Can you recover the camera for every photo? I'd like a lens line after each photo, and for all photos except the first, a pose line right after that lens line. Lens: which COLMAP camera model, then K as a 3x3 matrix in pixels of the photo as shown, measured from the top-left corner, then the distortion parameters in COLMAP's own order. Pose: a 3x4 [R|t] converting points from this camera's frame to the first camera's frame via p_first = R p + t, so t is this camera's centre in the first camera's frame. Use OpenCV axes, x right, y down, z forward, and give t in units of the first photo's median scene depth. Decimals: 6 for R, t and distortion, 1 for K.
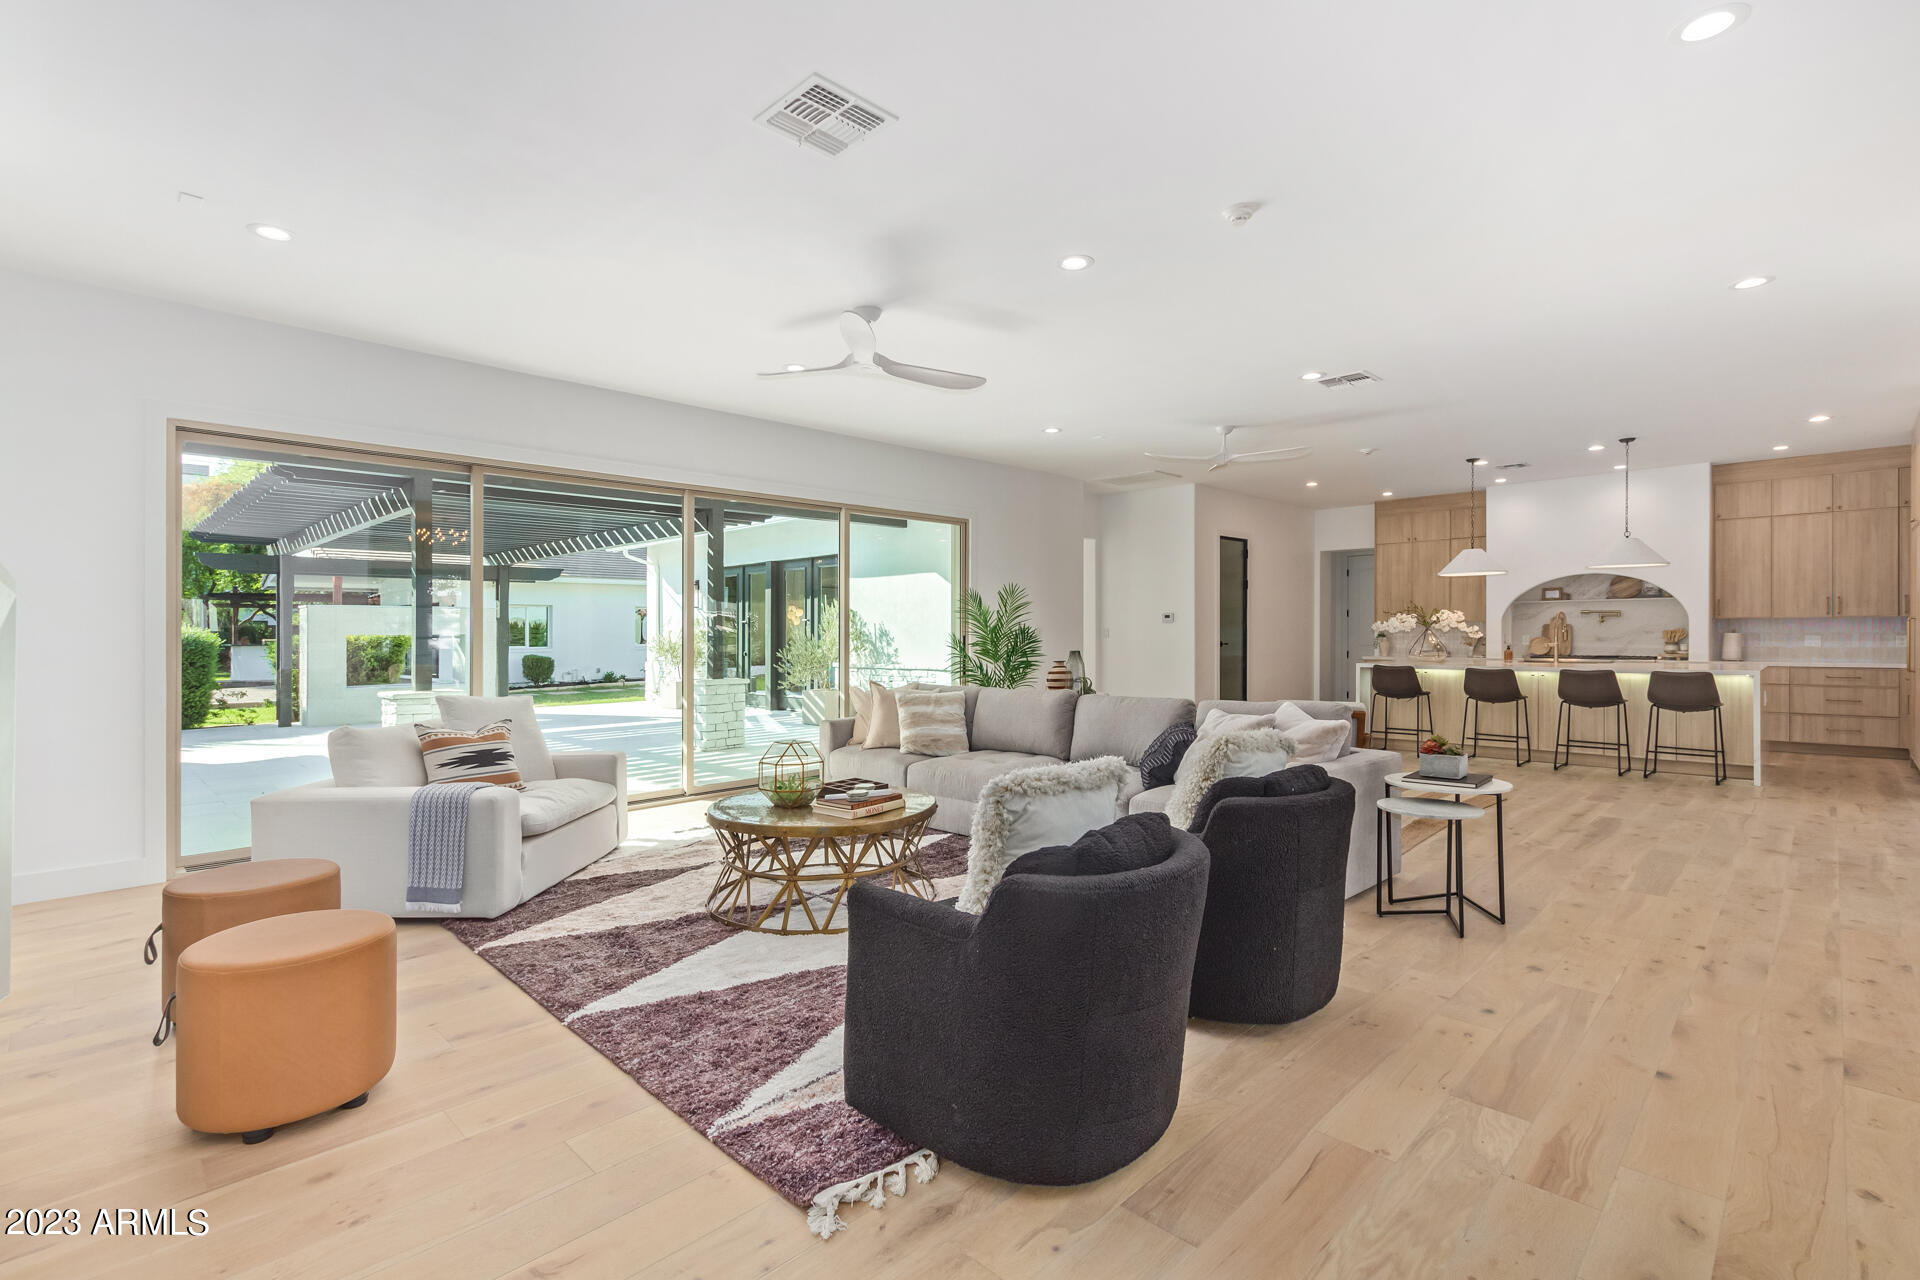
lens RADIAL K [[878.8, 0, 956.1], [0, 878.8, 632.9], [0, 0, 1]] dist [0.008989, -0.003113]
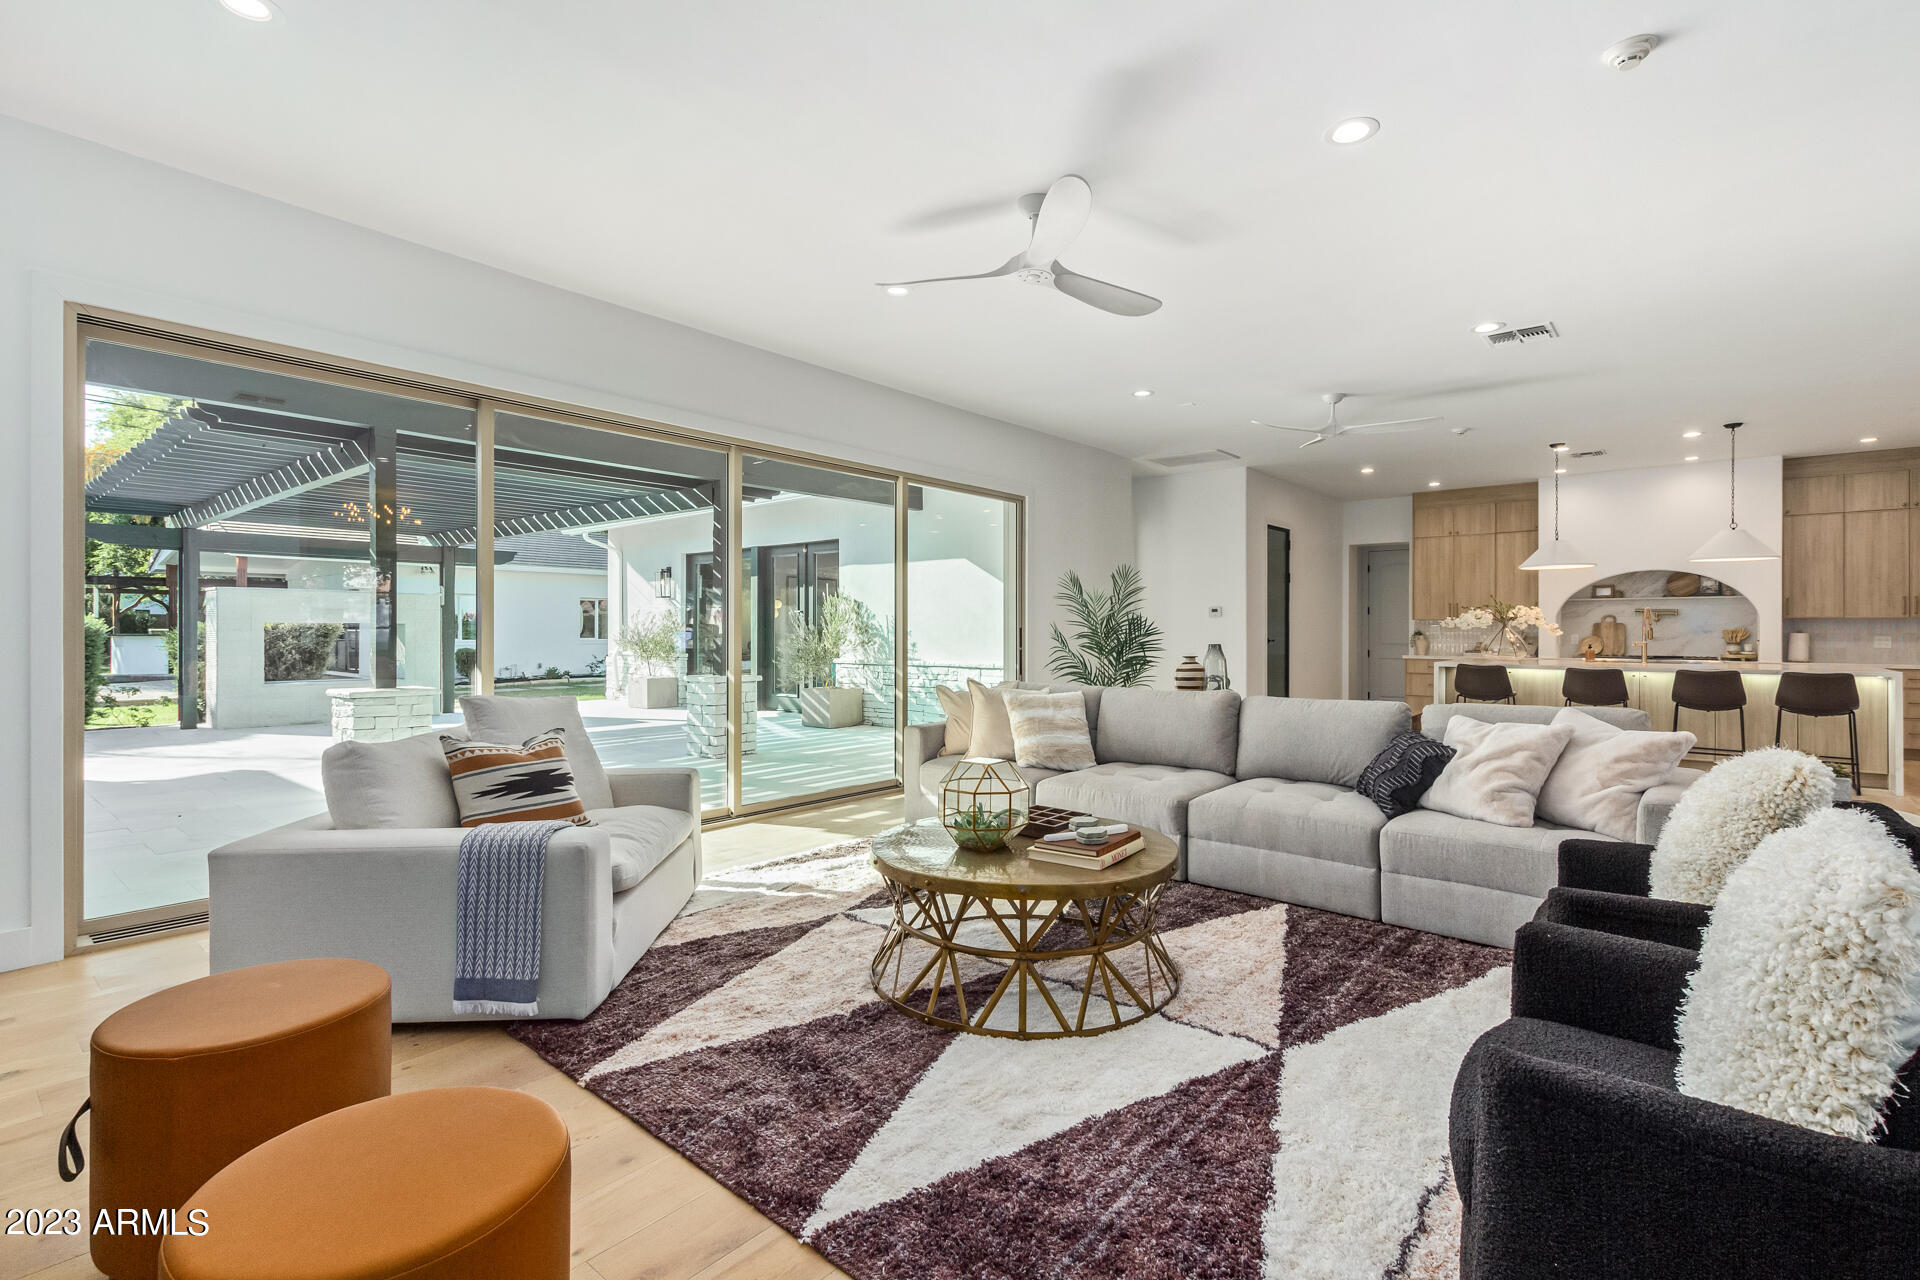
lens RADIAL K [[878.8, 0, 958.0], [0, 878.8, 637.1], [0, 0, 1]] dist [0.008989, -0.003113]
pose [[0.996713, 0.008915, 0.080525, -0.137215], [-0.009439, 0.999937, 0.006131, 0.008232], [-0.080466, -0.006871, 0.996734, 0.137257]]
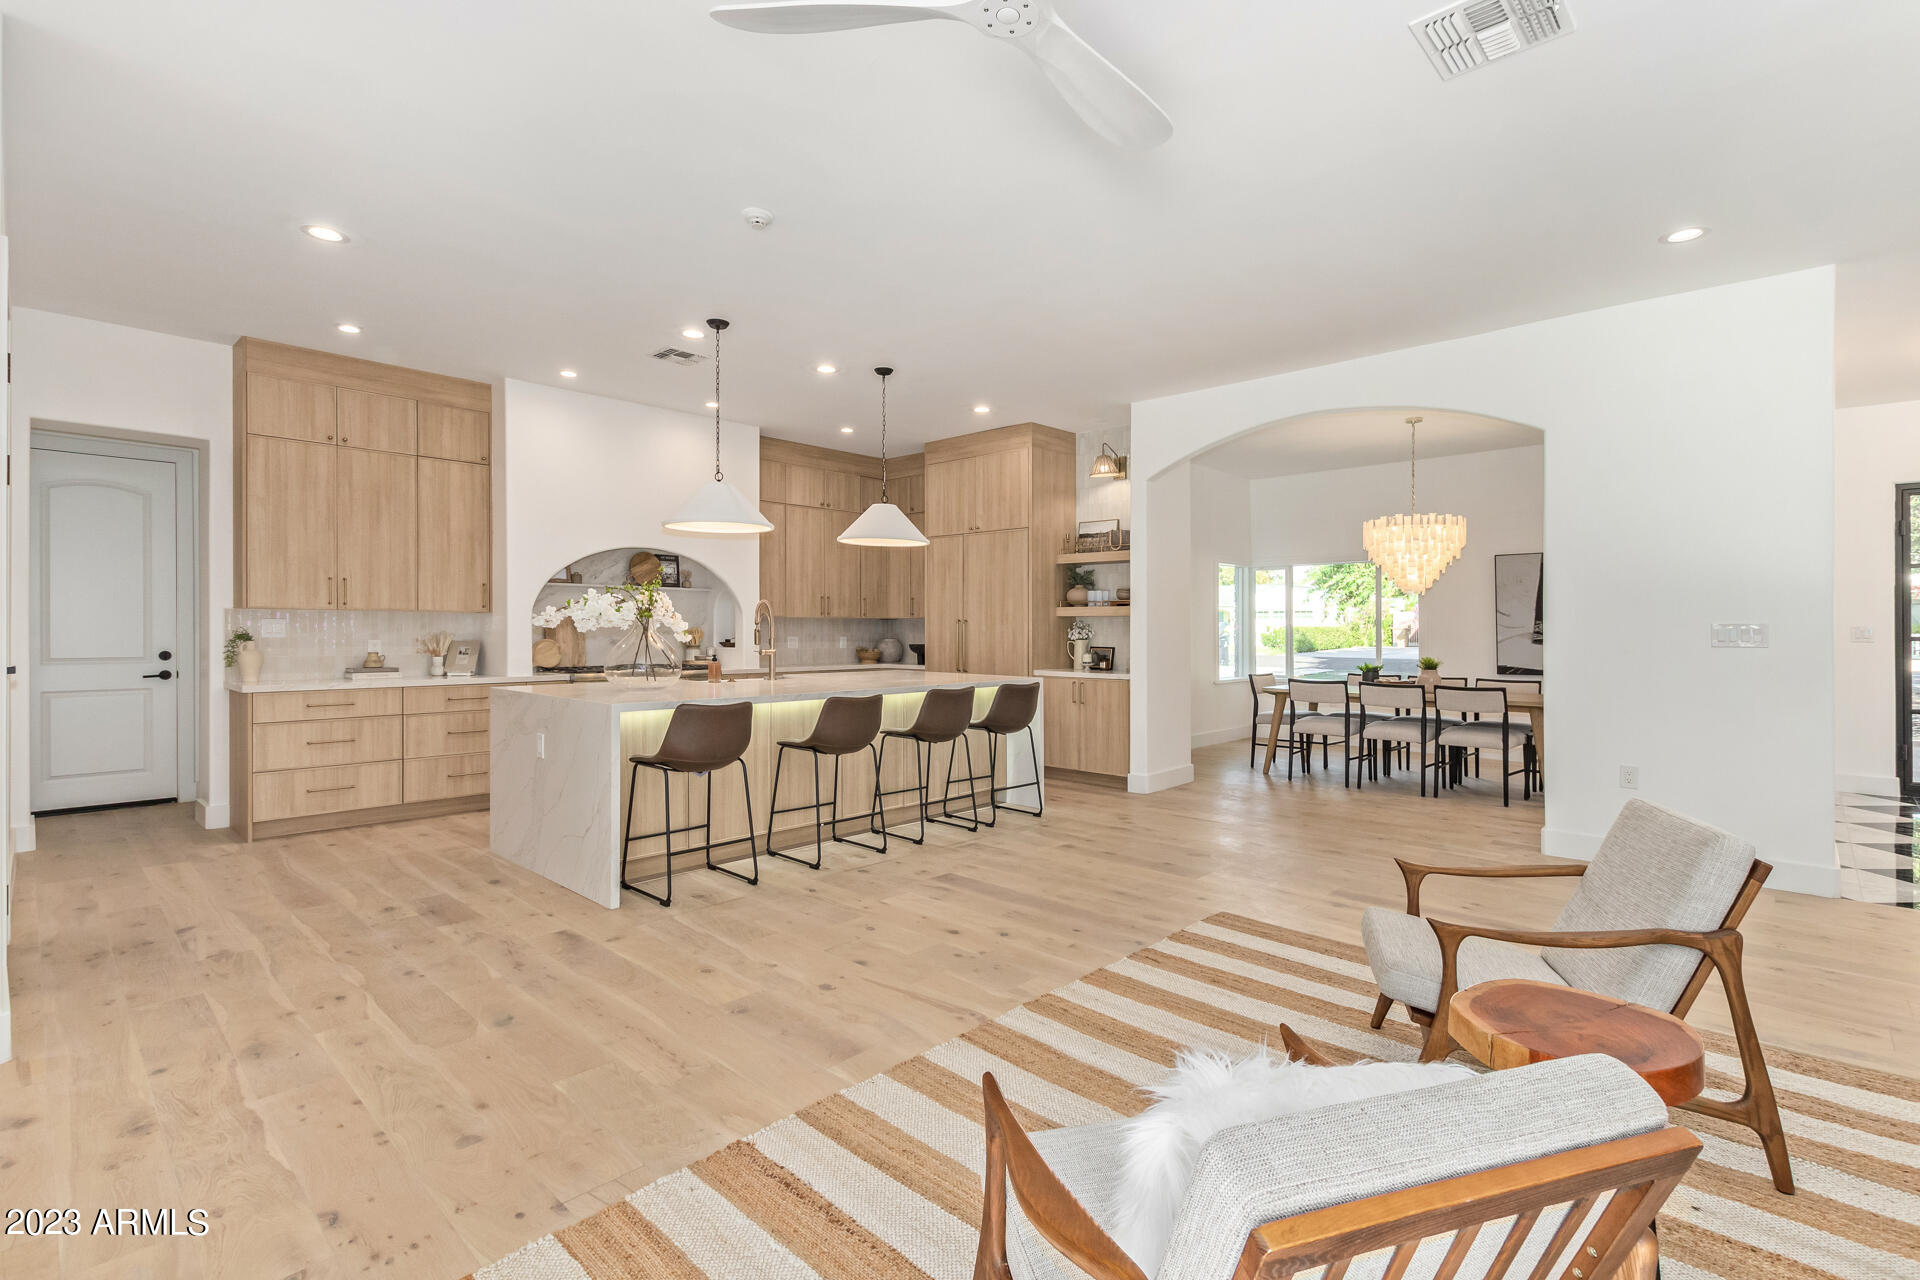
lens RADIAL K [[878.8, 0, 960.9], [0, 878.8, 637.6], [0, 0, 1]] dist [0.008989, -0.003113]
pose [[-0.025896, -0.001584, 0.999663, 0.028833], [-0.004907, 0.999987, 0.001457, 0.001523], [-0.999653, -0.004868, -0.025903, 0.987150]]
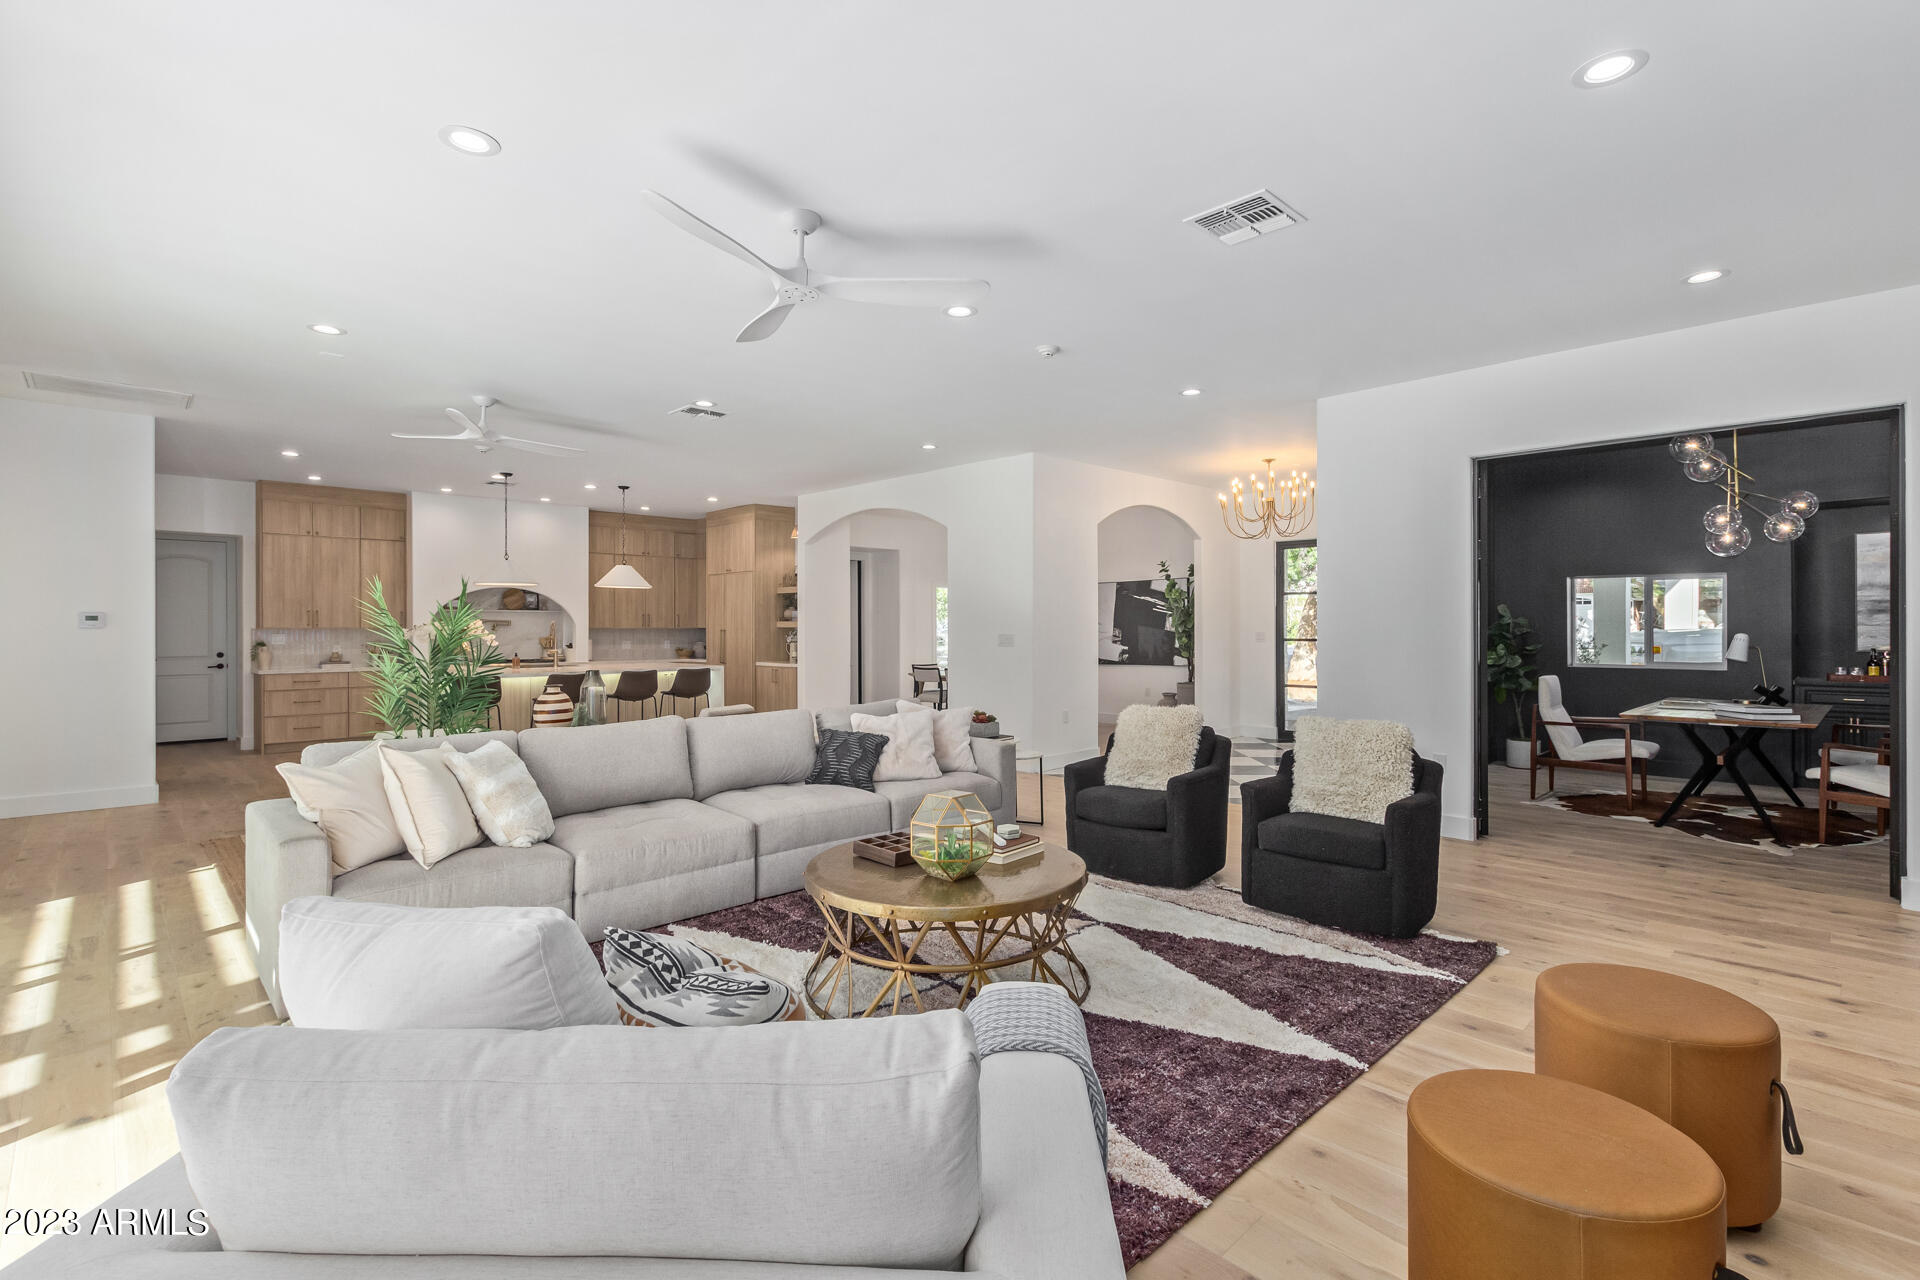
lens RADIAL K [[878.8, 0, 962.0], [0, 878.8, 632.4], [0, 0, 1]] dist [0.008989, -0.003113]
pose [[0.015039, 0.002627, 0.999883, -0.505812], [0.000364, 0.999996, -0.002633, -0.008458], [-0.999887, 0.000403, 0.015038, 0.514873]]
